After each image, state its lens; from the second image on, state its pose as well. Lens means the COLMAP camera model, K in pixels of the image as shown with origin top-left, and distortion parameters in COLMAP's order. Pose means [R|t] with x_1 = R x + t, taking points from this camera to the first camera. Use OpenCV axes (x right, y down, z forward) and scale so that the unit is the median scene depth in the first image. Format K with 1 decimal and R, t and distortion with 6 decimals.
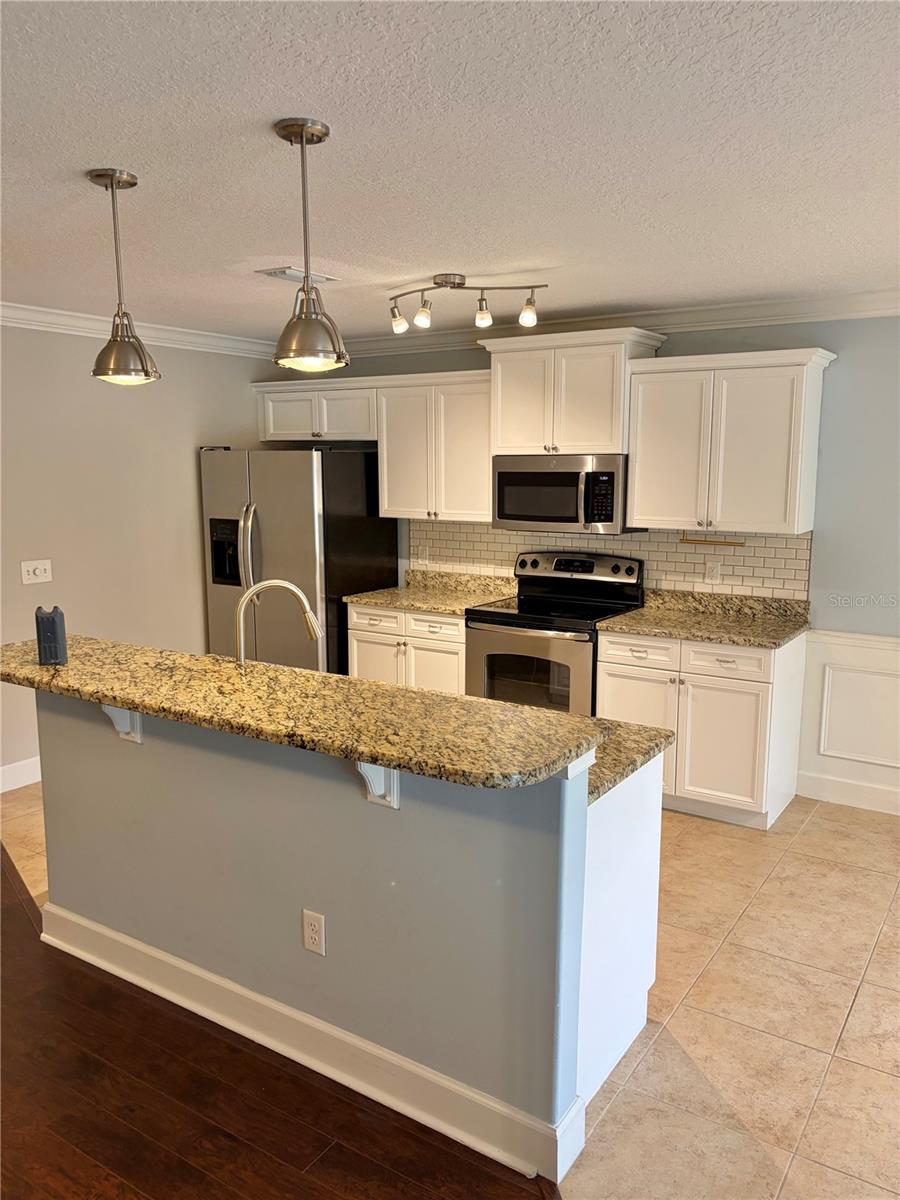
lens RADIAL K [[897.2, 0, 451.0], [0, 897.2, 605.3], [0, 0, 1]] dist [0.091097, -0.111606]
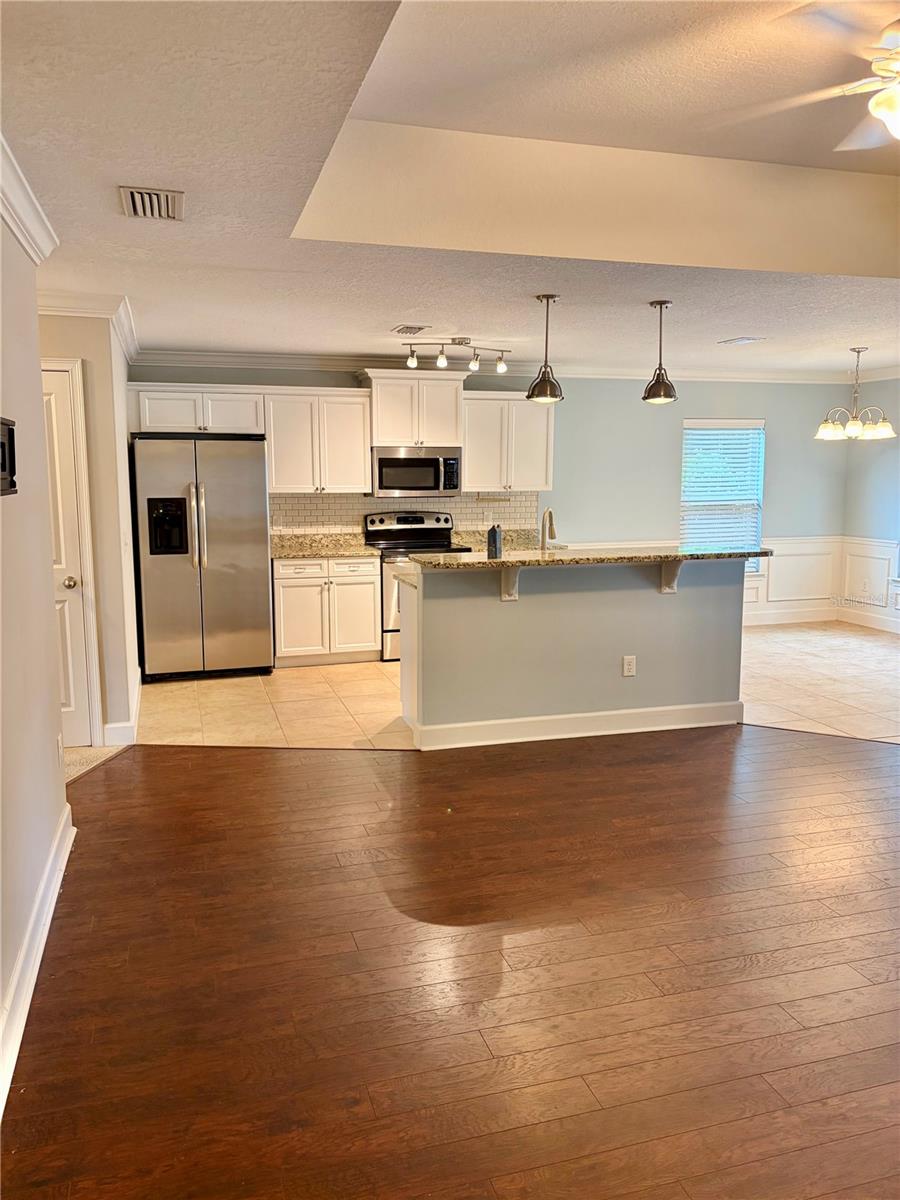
lens RADIAL K [[906.2, 0, 441.4], [0, 906.2, 592.1], [0, 0, 1]] dist [0.094590, -0.161854]
pose [[0.643927, -0.103973, 0.757989, -1.040301], [0.121038, 0.992091, 0.033260, 0.033503], [-0.755452, 0.070328, 0.651419, -0.033478]]
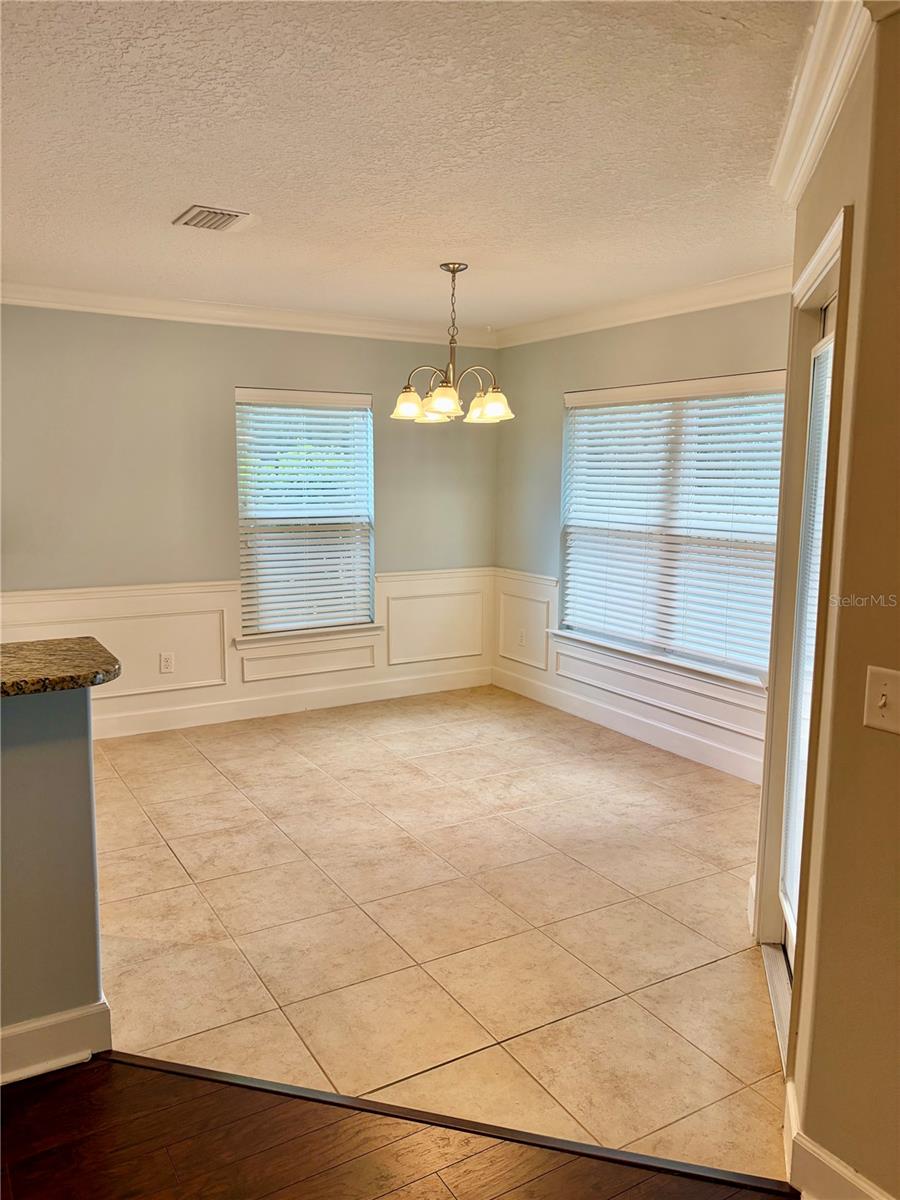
lens RADIAL K [[910.2, 0, 453.0], [0, 910.2, 602.2], [0, 0, 1]] dist [0.101984, -0.167051]
pose [[0.435793, -0.124510, 0.891393, -0.274937], [0.130895, 0.988623, 0.074097, 0.026577], [-0.890478, 0.084388, 0.447133, 0.031221]]
